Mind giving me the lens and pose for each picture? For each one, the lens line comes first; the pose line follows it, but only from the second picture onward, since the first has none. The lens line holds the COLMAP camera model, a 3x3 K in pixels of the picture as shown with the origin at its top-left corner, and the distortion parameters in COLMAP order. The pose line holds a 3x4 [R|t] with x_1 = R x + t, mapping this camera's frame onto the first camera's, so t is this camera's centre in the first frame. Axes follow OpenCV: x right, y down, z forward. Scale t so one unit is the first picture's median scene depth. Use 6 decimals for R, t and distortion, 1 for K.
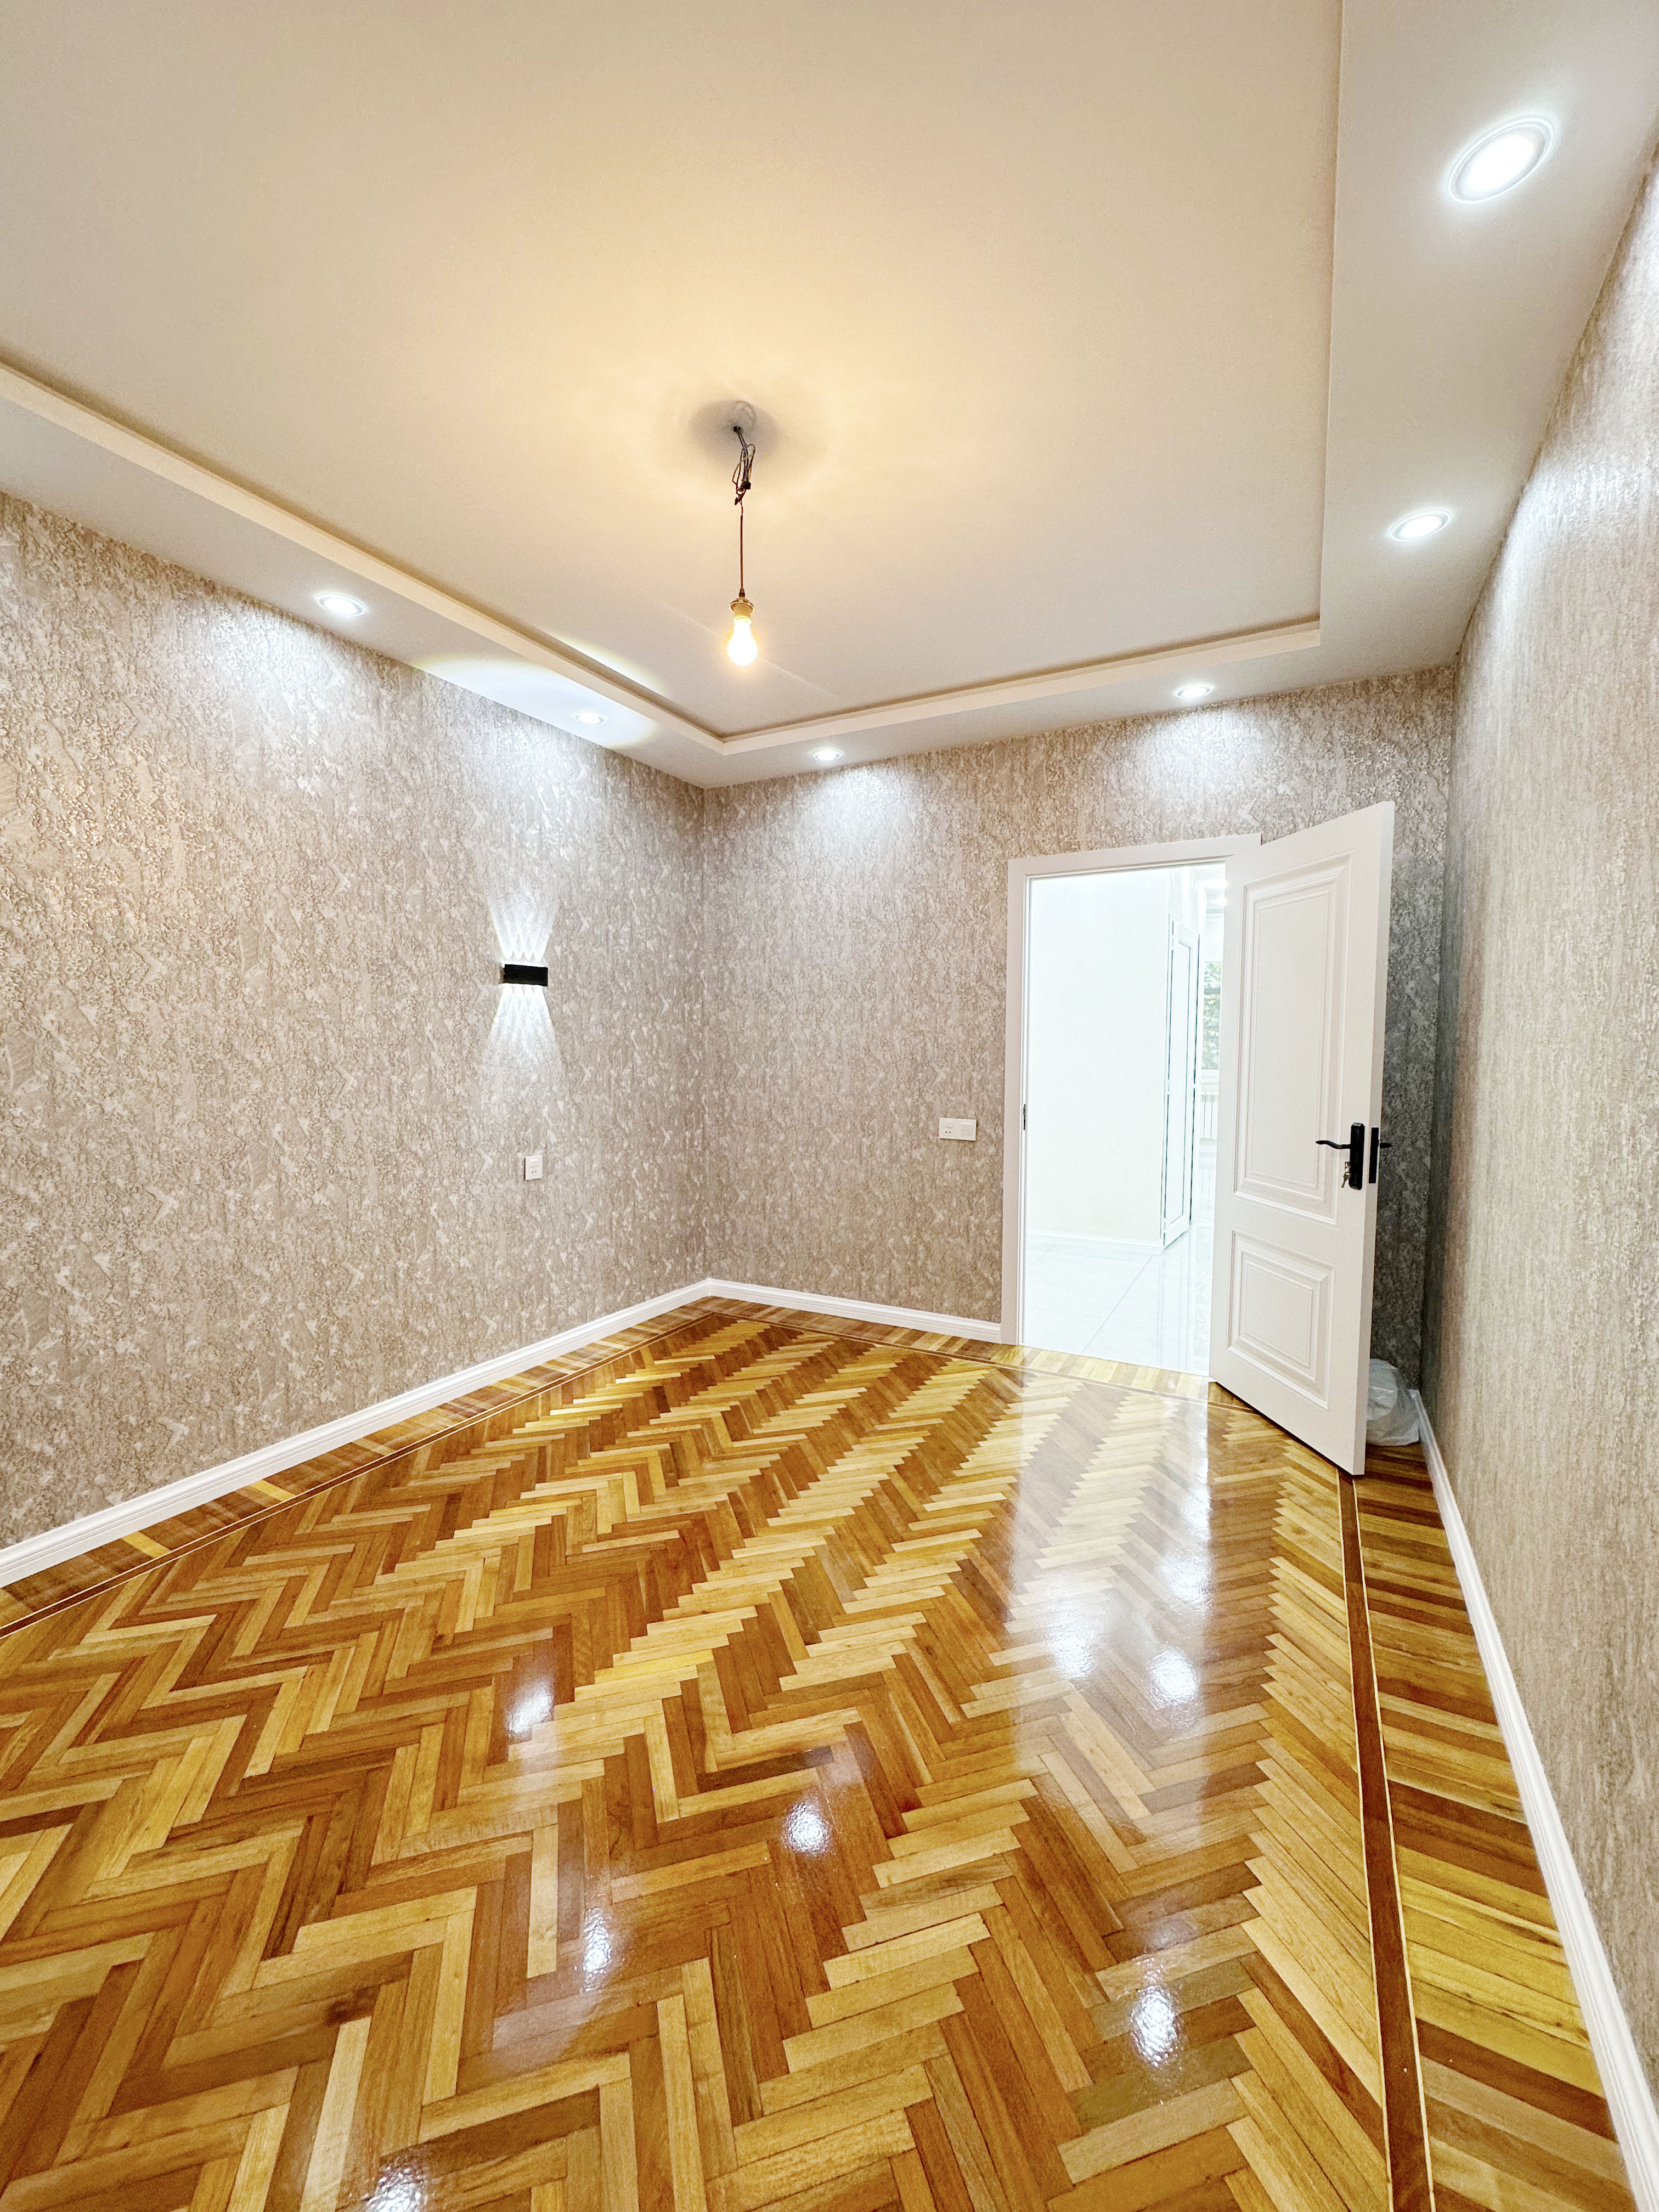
lens RADIAL K [[883.6, 0, 829.5], [0, 883.6, 1106.0], [0, 0, 1]] dist [-0.003792, -0.000103]
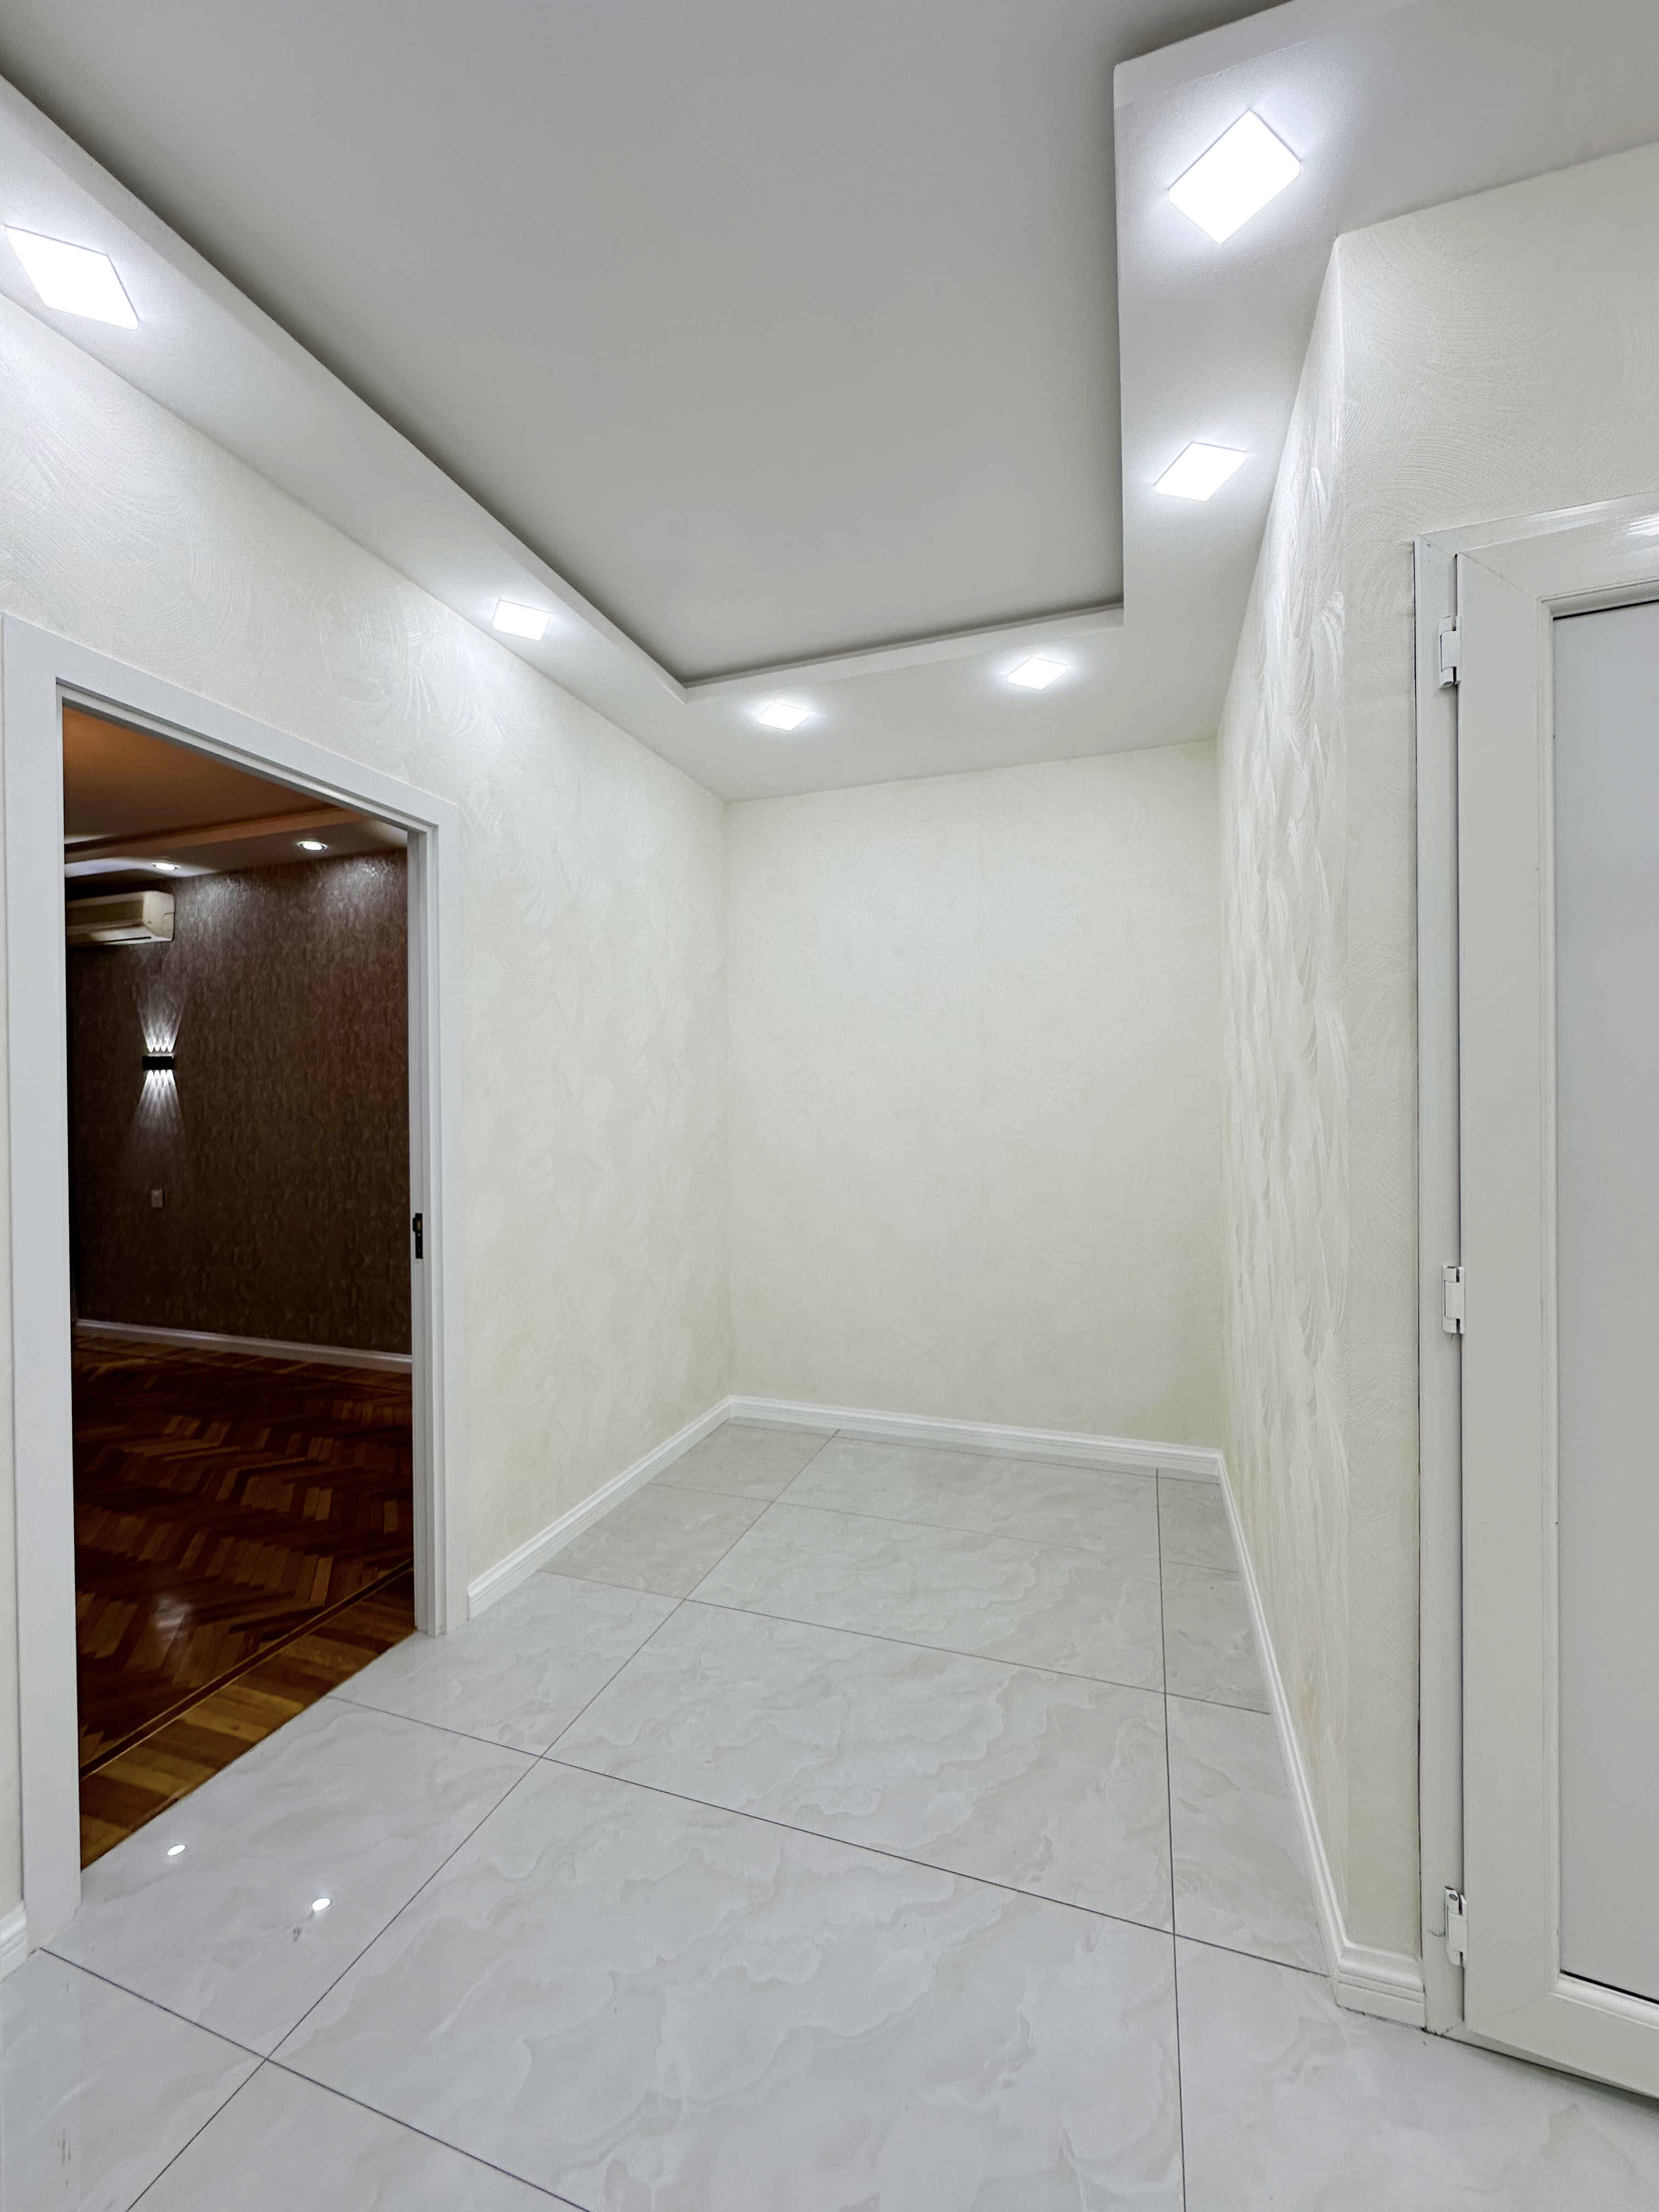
lens RADIAL K [[883.6, 0, 829.5], [0, 883.6, 1106.0], [0, 0, 1]] dist [-0.003792, -0.000103]
pose [[0.153305, 0.000721, -0.988179, 1.173713], [-0.060120, 0.998154, -0.008598, -0.117052], [0.986348, 0.060727, 0.153065, 1.647139]]
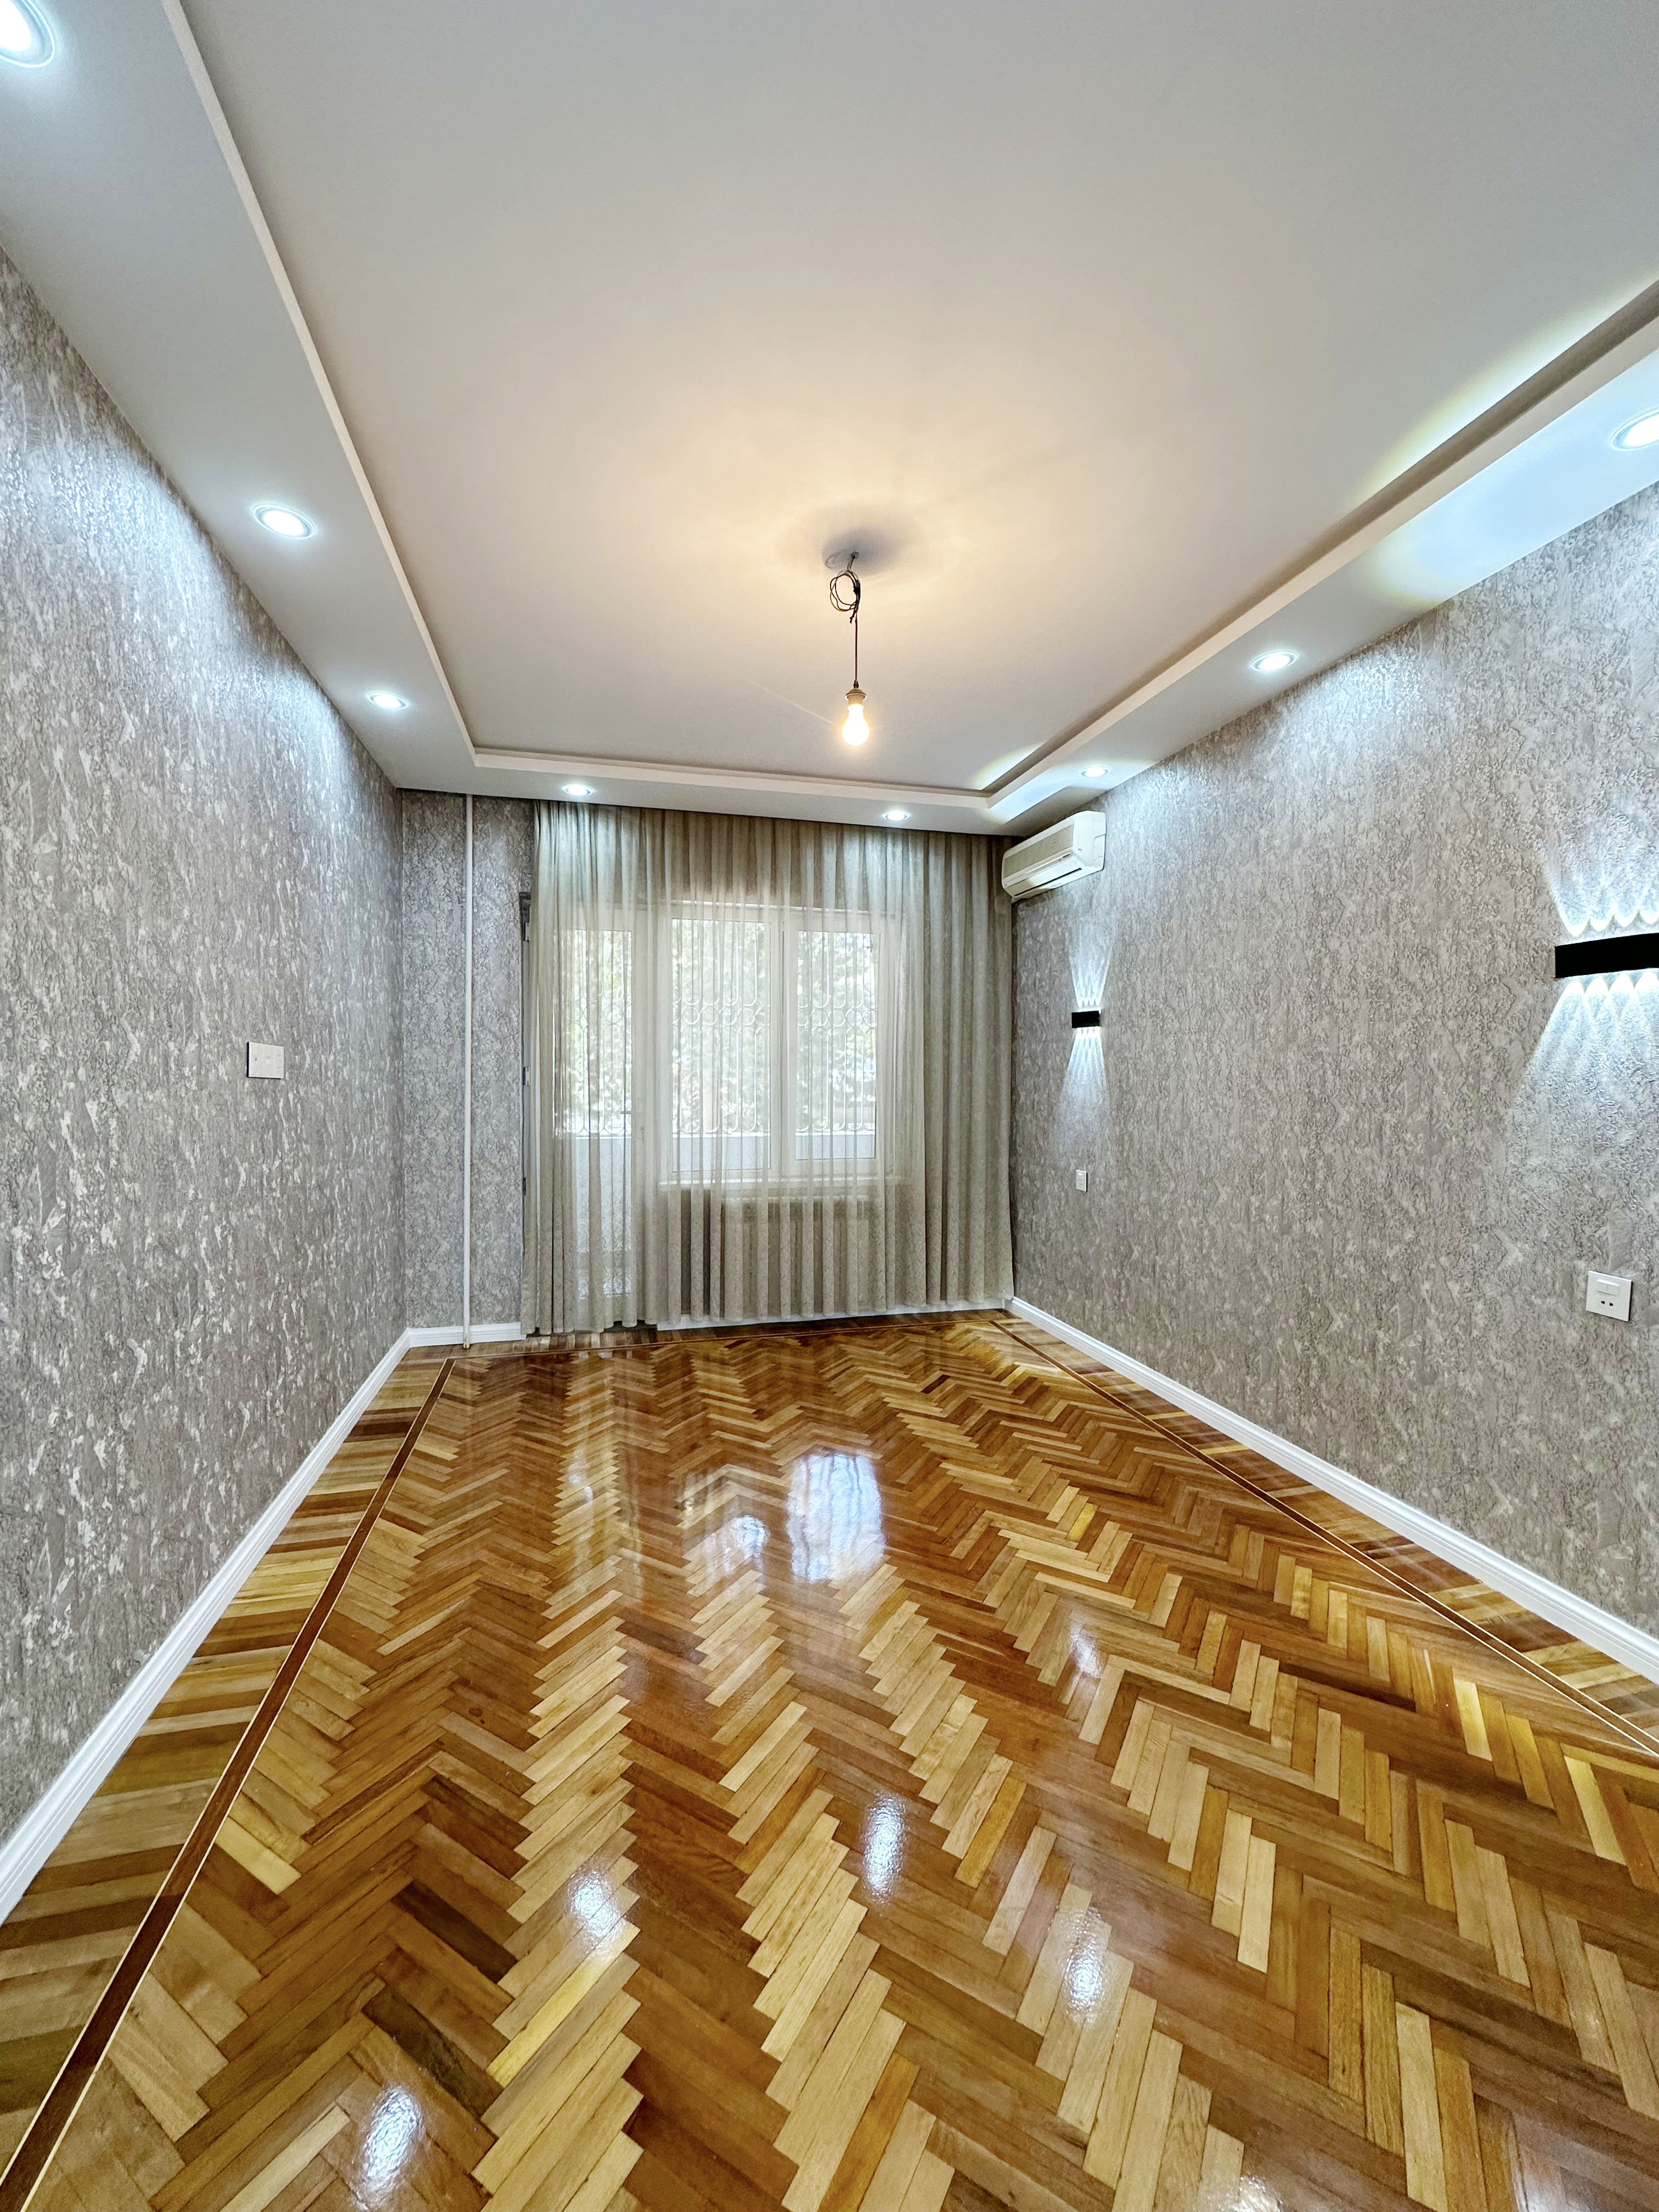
lens RADIAL K [[883.6, 0, 829.5], [0, 883.6, 1106.0], [0, 0, 1]] dist [-0.003792, -0.000103]
pose [[-0.736851, 0.014787, -0.675894, 0.533028], [-0.055432, 0.995073, 0.082201, -0.090465], [0.673779, 0.098036, -0.732401, 1.392298]]
